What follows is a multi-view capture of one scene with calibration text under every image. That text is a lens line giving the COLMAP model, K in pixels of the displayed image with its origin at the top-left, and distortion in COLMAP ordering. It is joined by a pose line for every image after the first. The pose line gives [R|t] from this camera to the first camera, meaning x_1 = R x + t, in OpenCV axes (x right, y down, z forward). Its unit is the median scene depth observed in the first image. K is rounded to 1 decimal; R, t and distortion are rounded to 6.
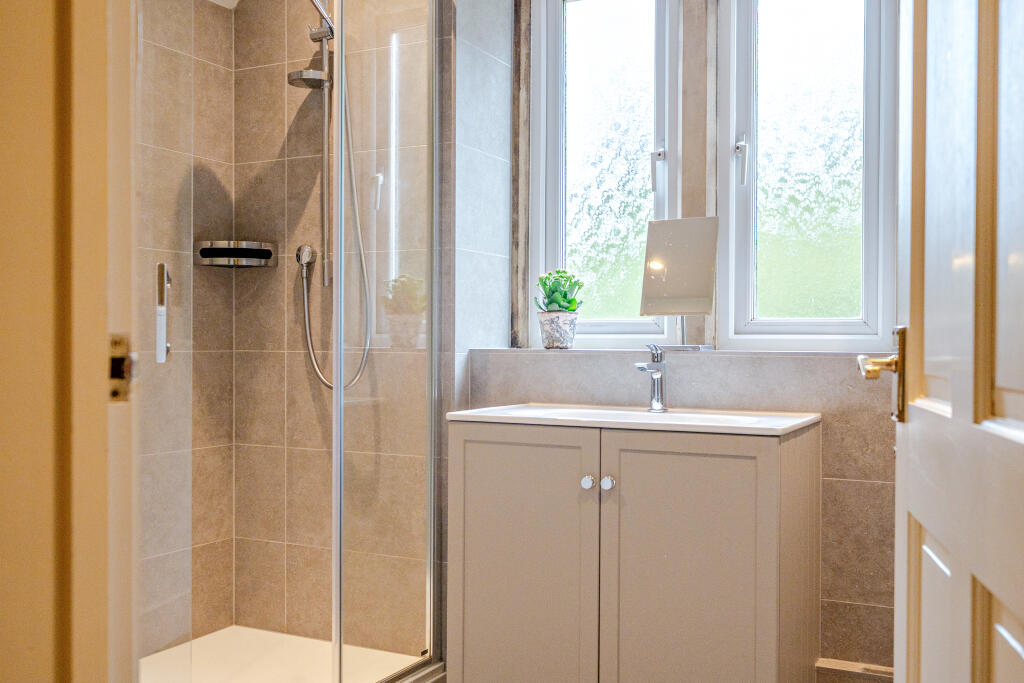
lens RADIAL K [[1033.6, 0, 510.9], [0, 1033.6, 345.3], [0, 0, 1]] dist [0.025353, 0.000000]
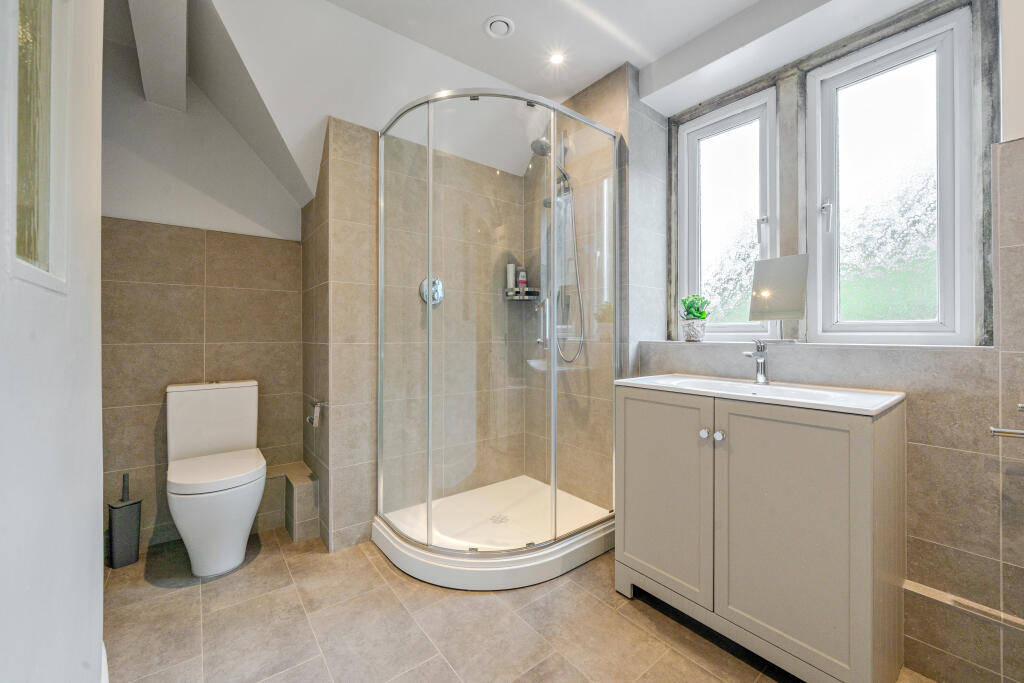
lens RADIAL K [[411.7, 0, 509.5], [0, 411.7, 331.4], [0, 0, 1]] dist [-0.000098, -0.000018]
pose [[0.911220, -0.006083, -0.411876, 0.048935], [0.001013, 0.999921, -0.012525, -0.004873], [0.411920, 0.010996, 0.911154, 0.269291]]
